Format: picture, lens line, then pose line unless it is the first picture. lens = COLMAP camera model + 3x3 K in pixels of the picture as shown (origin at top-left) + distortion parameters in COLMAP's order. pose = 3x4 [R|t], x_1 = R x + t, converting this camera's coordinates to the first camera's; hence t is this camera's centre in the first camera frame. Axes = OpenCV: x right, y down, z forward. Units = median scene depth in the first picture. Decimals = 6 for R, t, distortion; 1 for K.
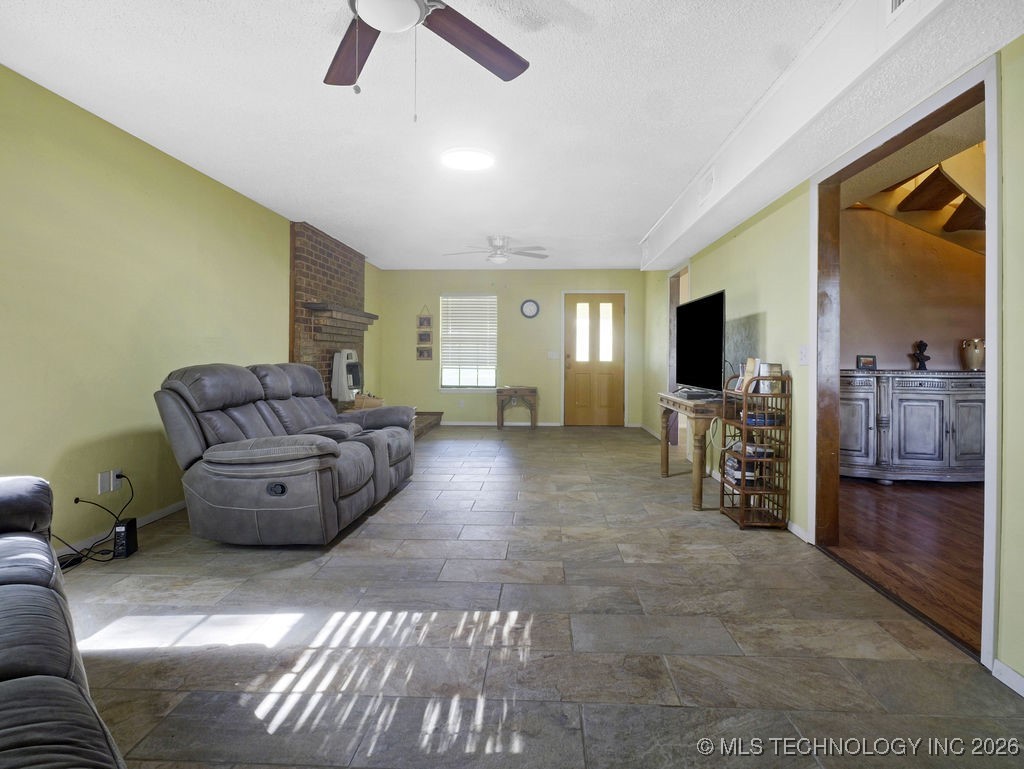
lens RADIAL K [[554.5, 0, 509.5], [0, 554.5, 361.0], [0, 0, 1]] dist [-0.023561, 0.005177]
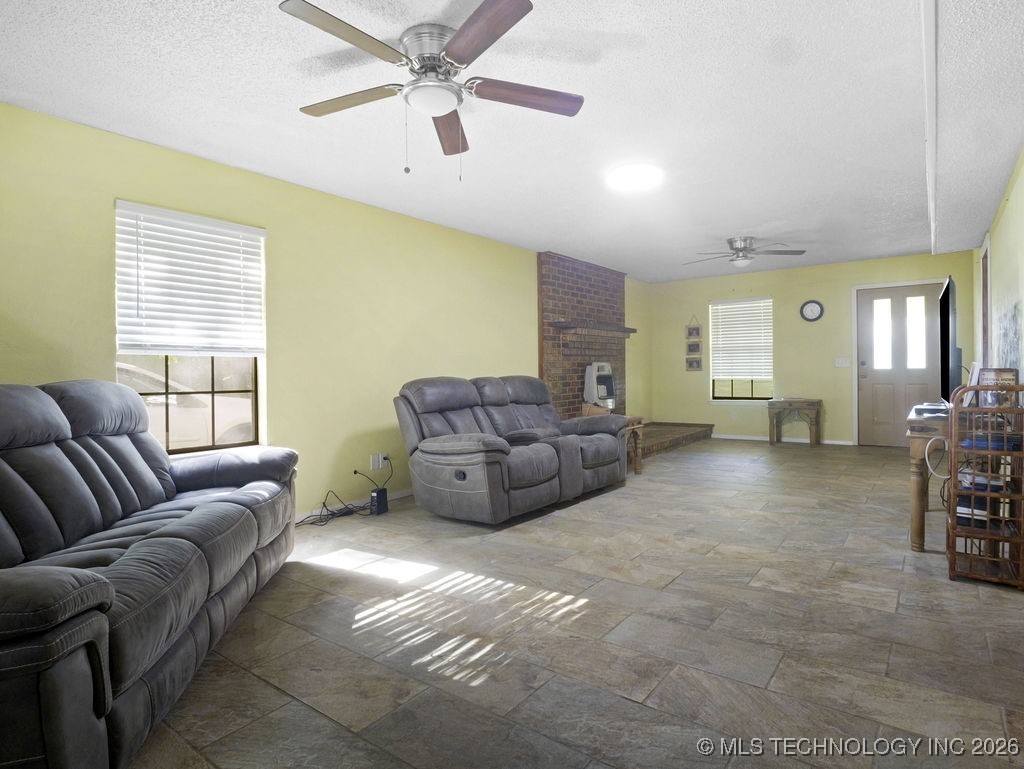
lens RADIAL K [[554.5, 0, 512.1], [0, 554.5, 379.9], [0, 0, 1]] dist [-0.023561, 0.005177]
pose [[0.835136, -0.008115, -0.549983, 0.362011], [0.015193, 0.999850, 0.008318, 0.003813], [0.549833, -0.015302, 0.835134, 0.005685]]
